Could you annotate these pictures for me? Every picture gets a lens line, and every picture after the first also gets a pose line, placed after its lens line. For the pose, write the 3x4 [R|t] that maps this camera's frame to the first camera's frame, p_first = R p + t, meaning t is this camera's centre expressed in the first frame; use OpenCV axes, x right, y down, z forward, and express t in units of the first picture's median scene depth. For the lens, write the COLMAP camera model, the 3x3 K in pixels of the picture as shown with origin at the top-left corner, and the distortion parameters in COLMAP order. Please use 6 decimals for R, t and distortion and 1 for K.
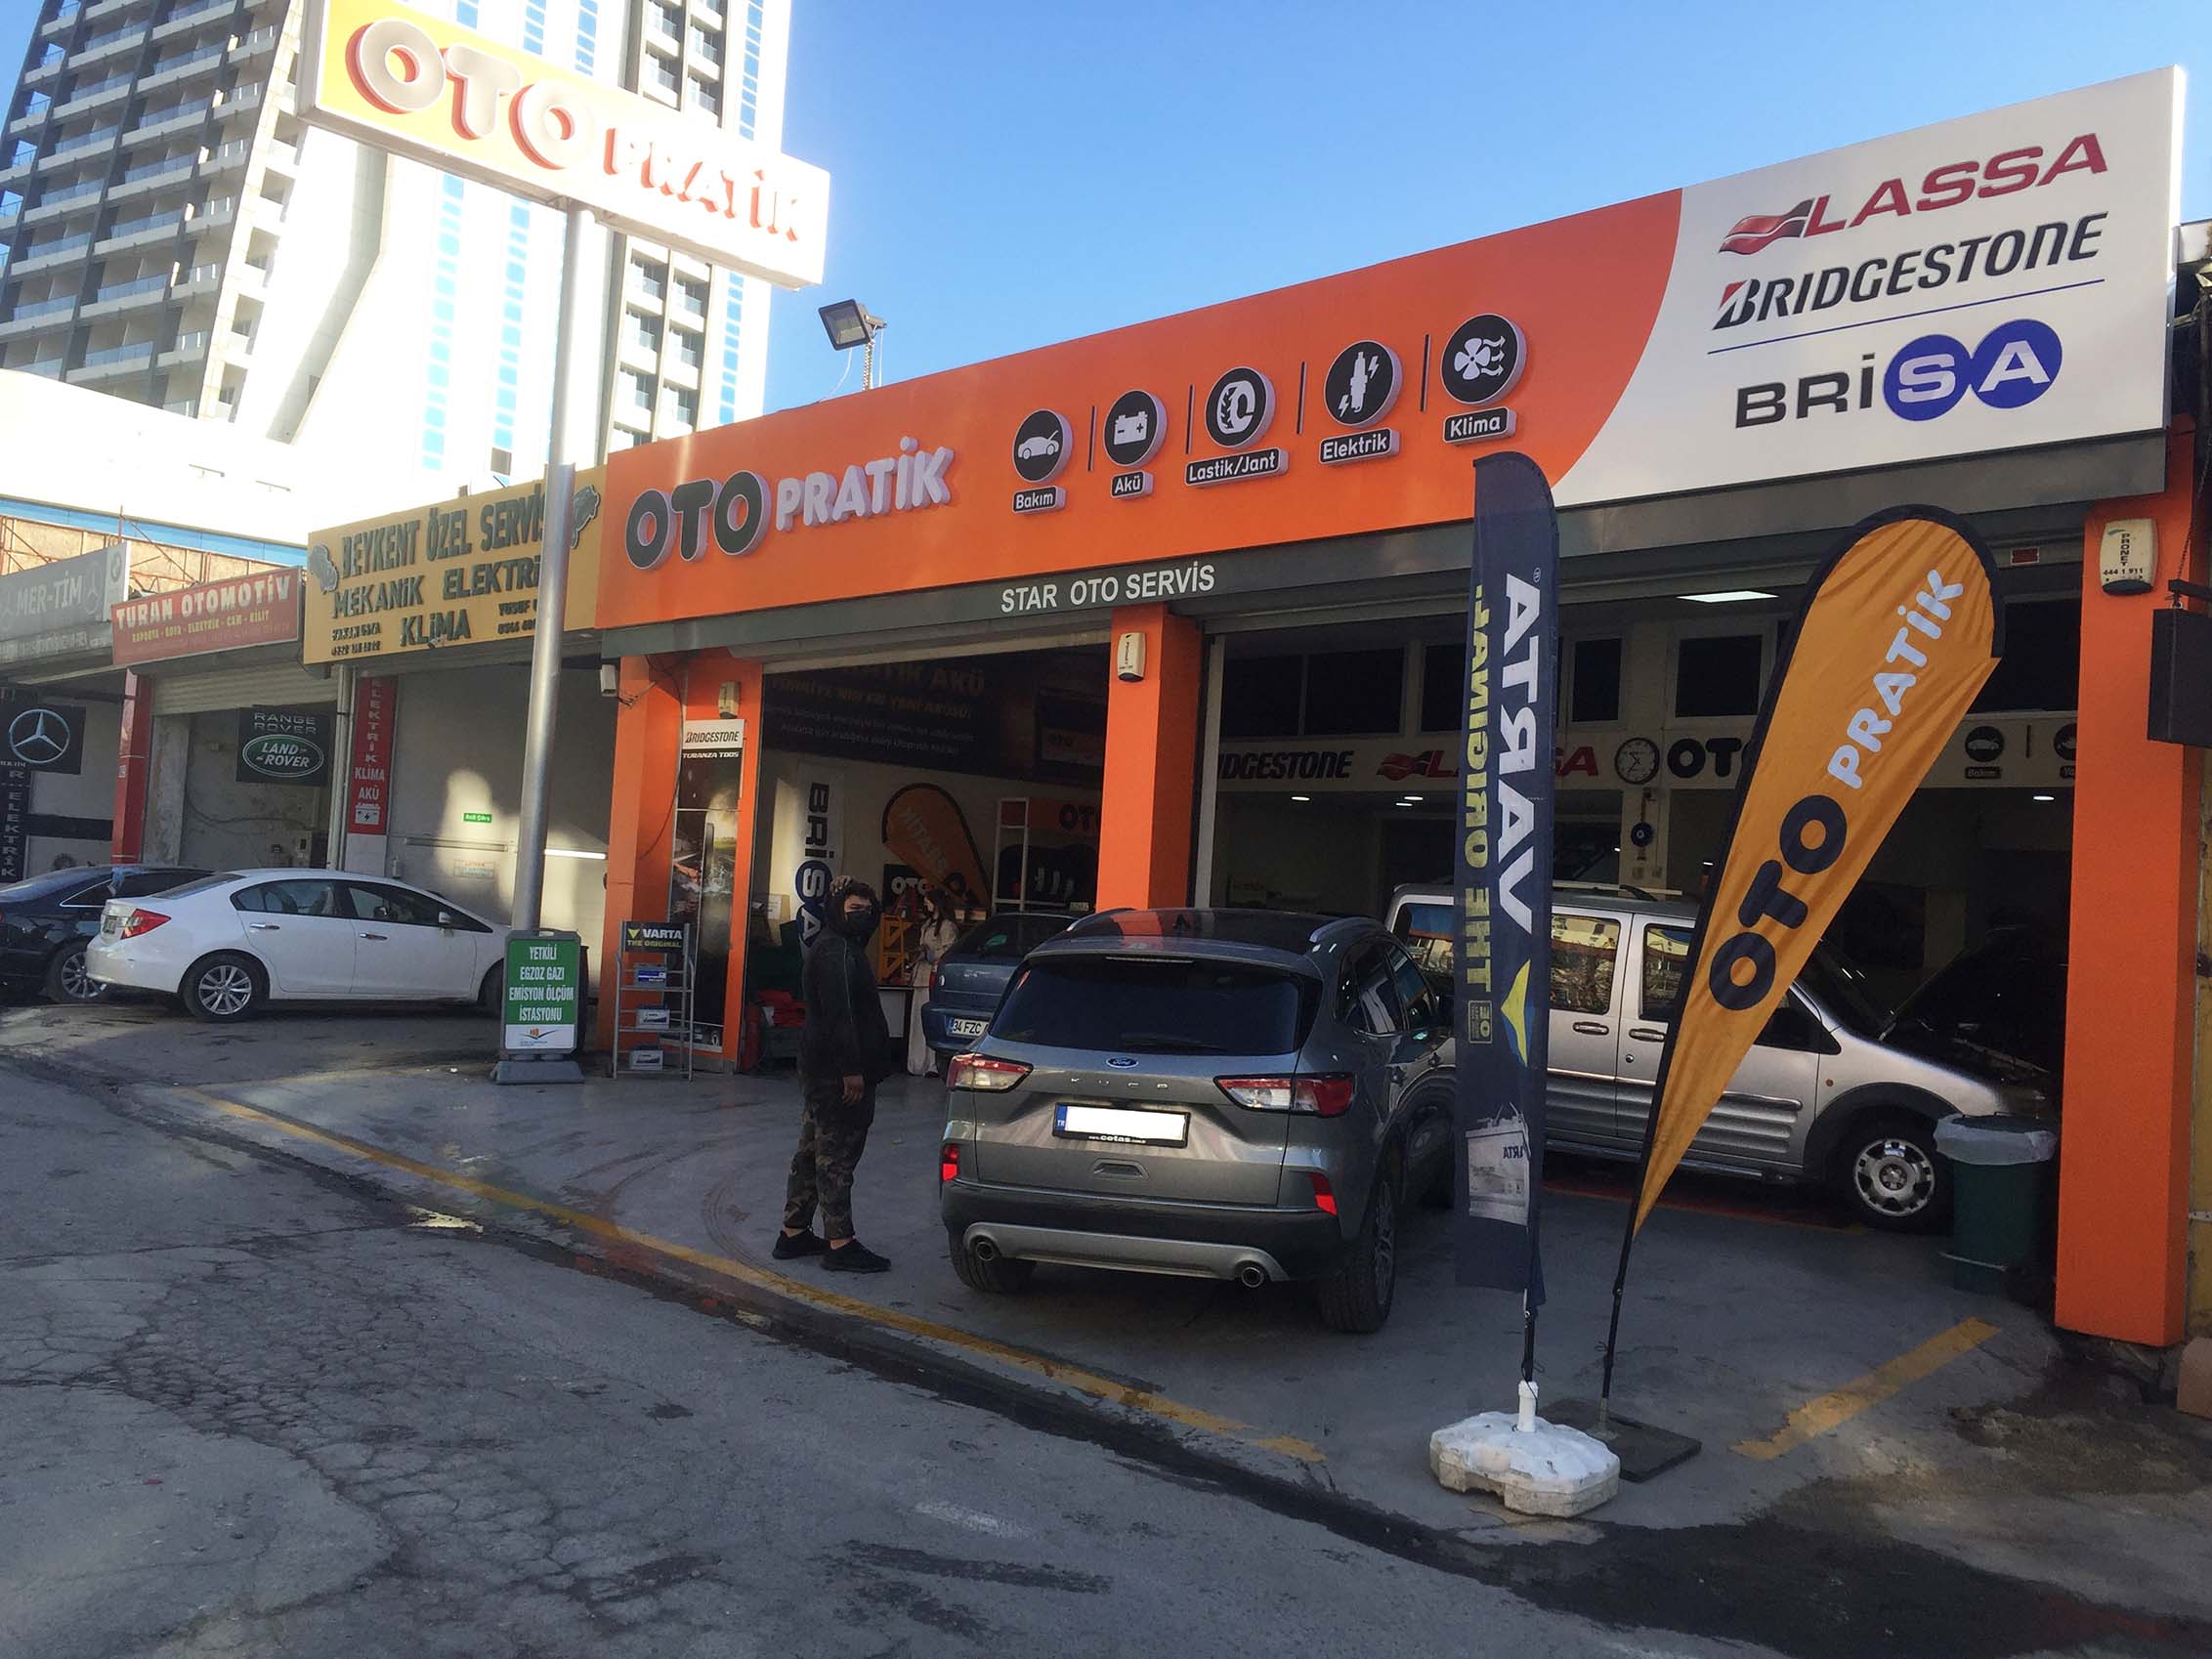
lens RADIAL K [[1892.1, 0, 1106.0], [0, 1892.1, 829.5], [0, 0, 1]] dist [0.090861, -0.096622]
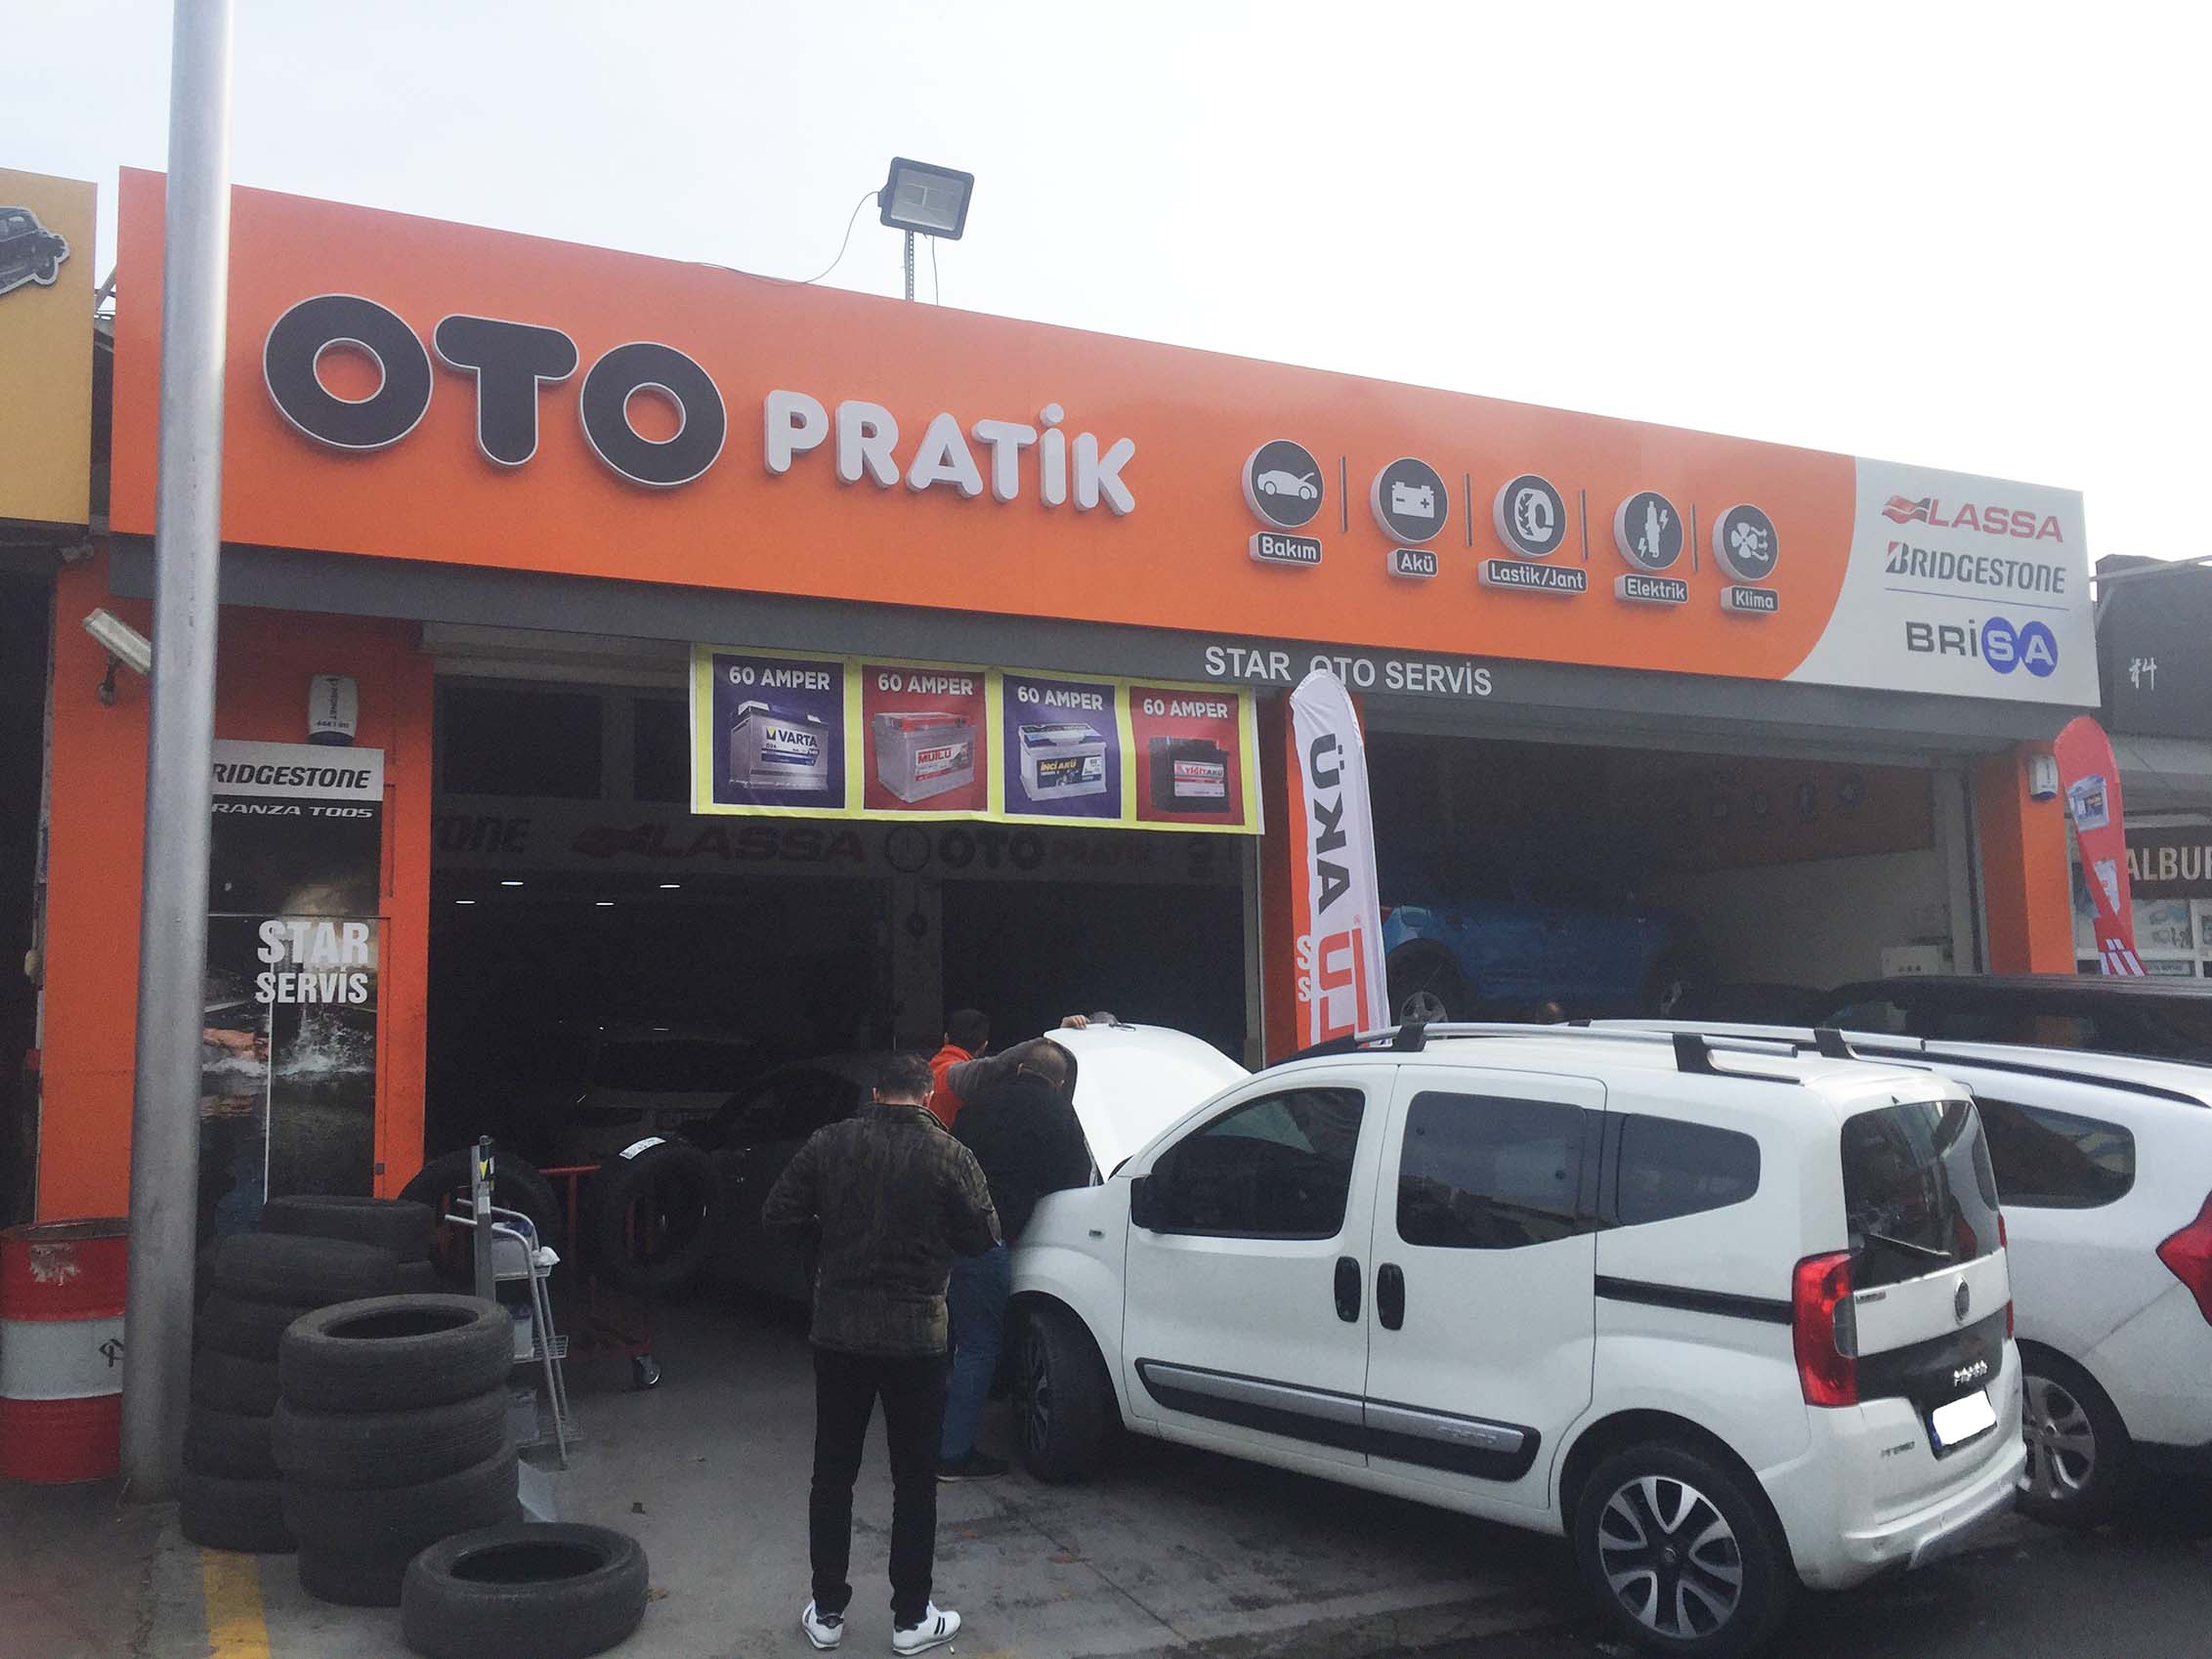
lens RADIAL K [[1892.1, 0, 1106.0], [0, 1892.1, 829.5], [0, 0, 1]] dist [0.090861, -0.096622]
pose [[0.321922, 0.027793, 0.946358, -0.918252], [-0.012170, 0.999608, -0.025217, -0.033751], [-0.946688, -0.003400, 0.322134, 0.889916]]
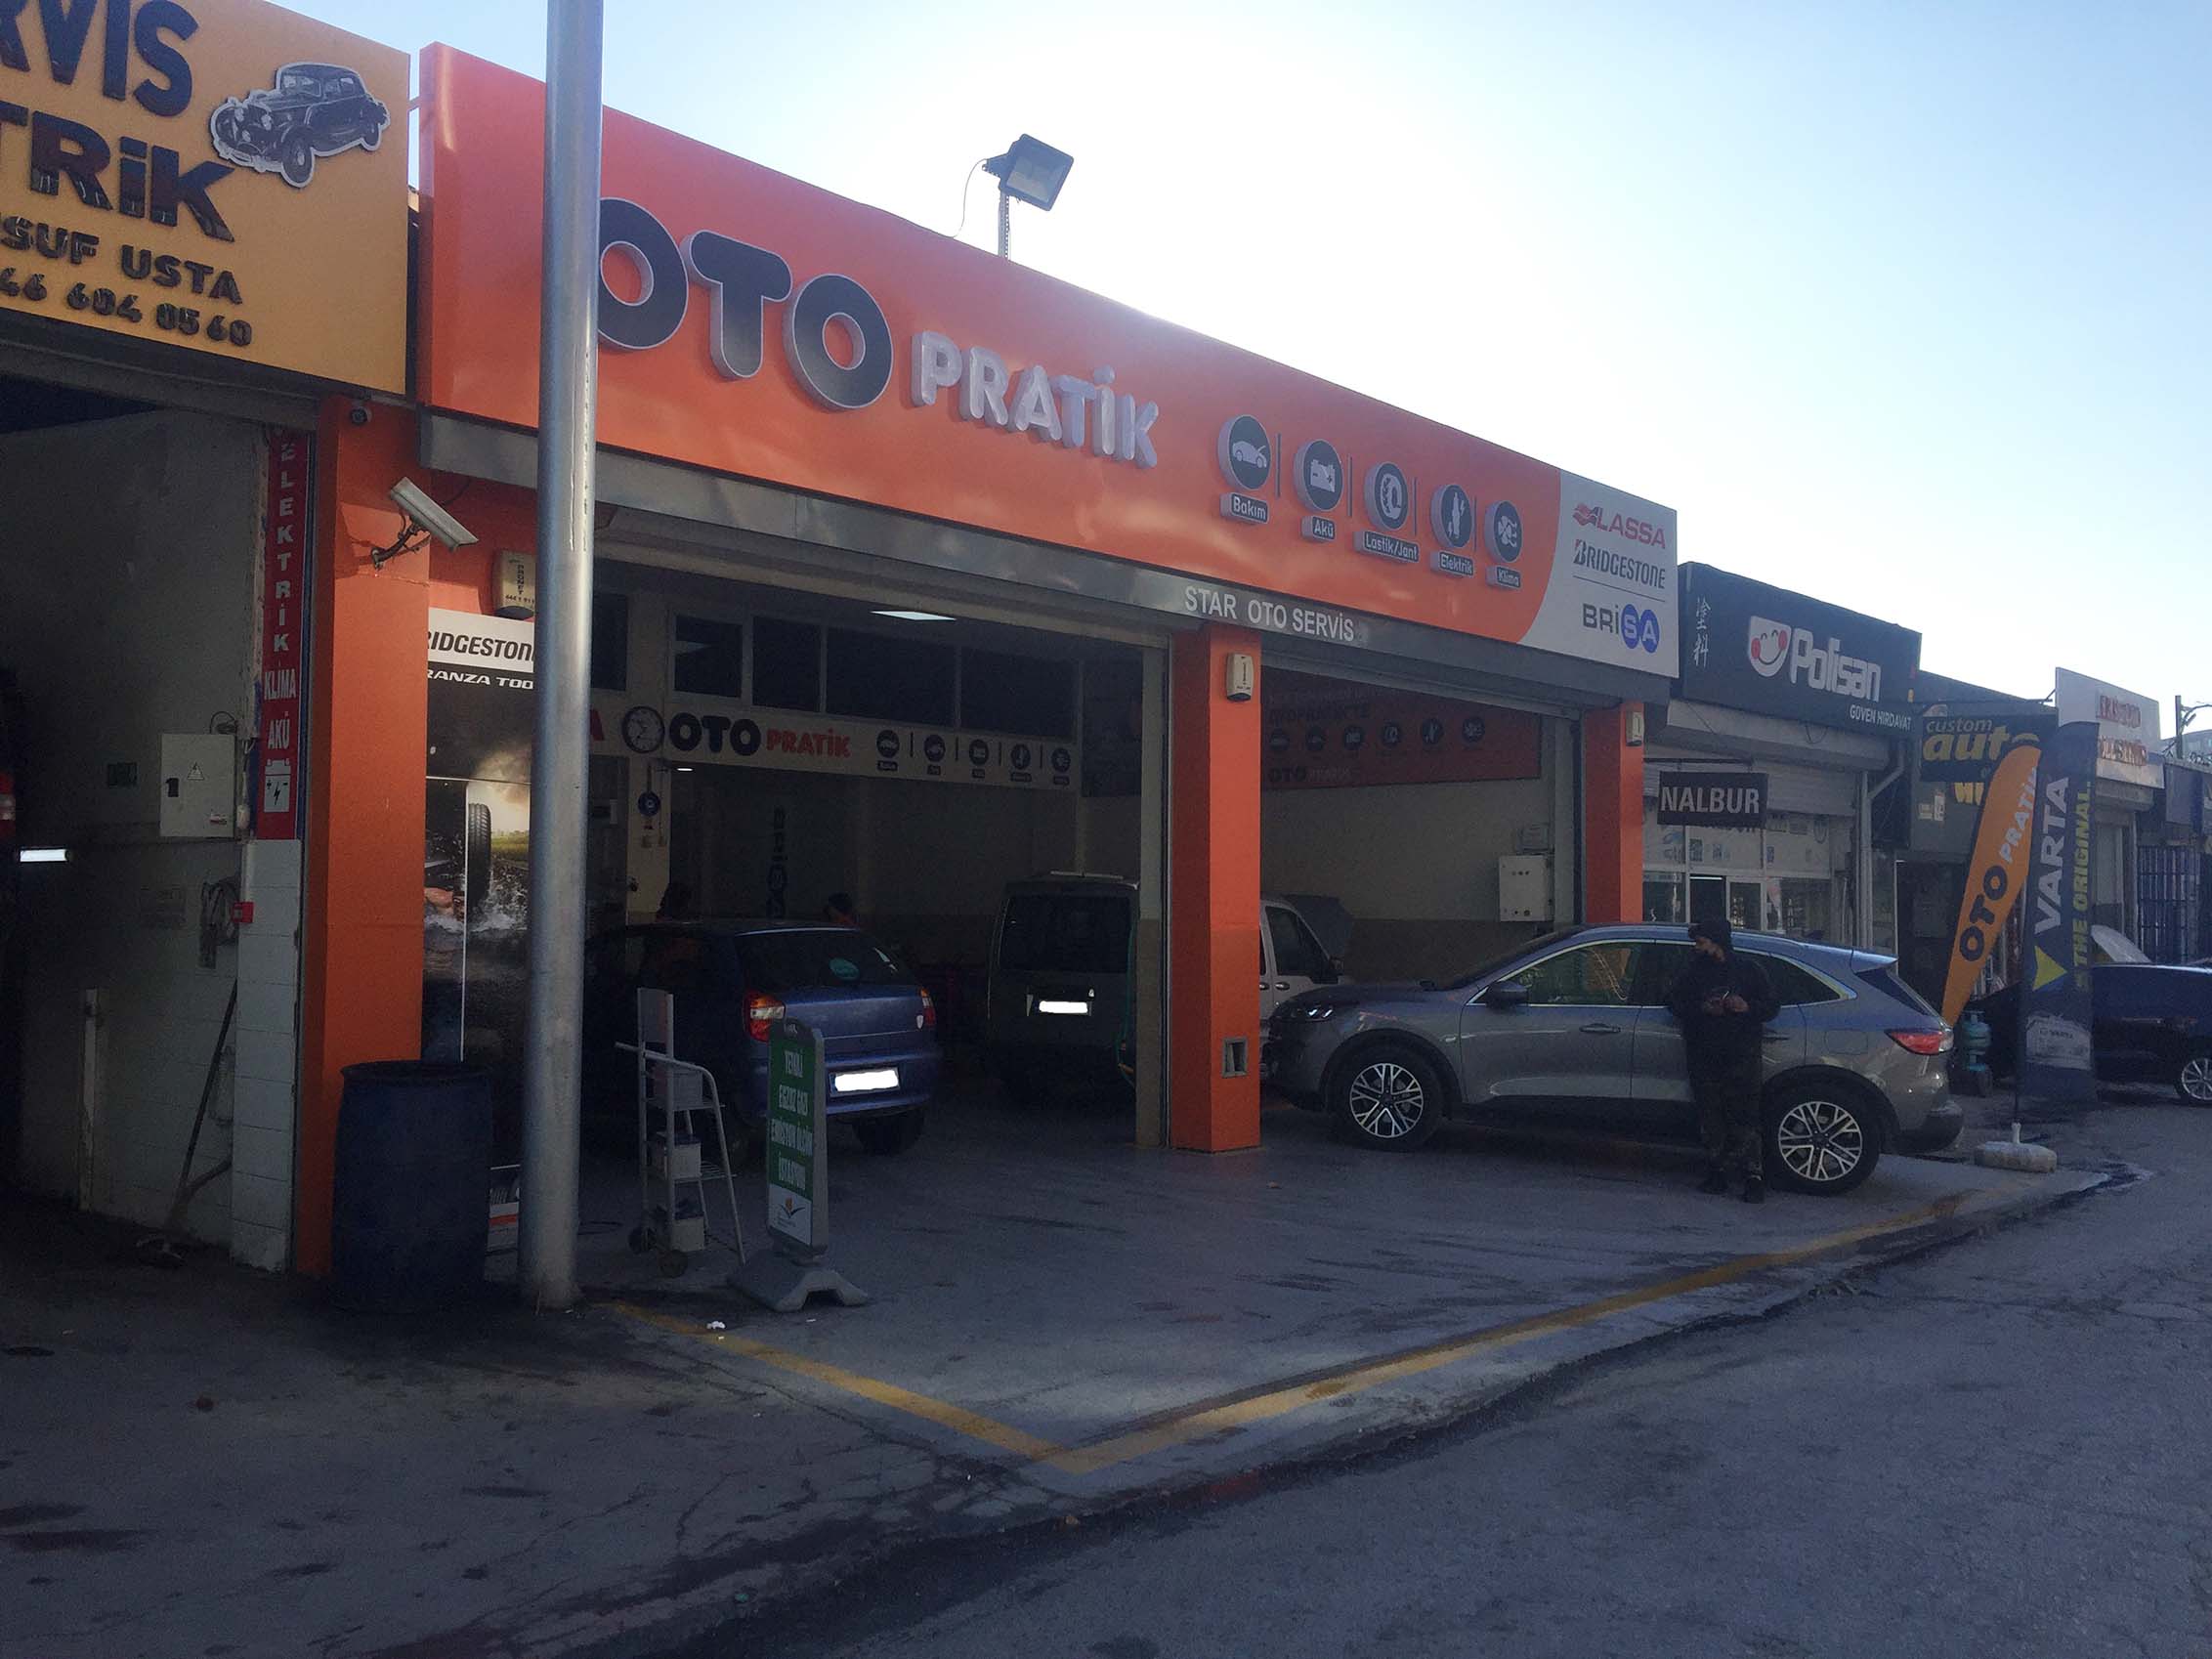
lens RADIAL K [[1892.1, 0, 1106.0], [0, 1892.1, 829.5], [0, 0, 1]] dist [0.090861, -0.096622]
pose [[-0.058521, -0.021120, 0.998063, -1.109088], [-0.060408, 0.998019, 0.017577, -0.024098], [-0.996457, -0.059263, -0.059681, 1.232449]]
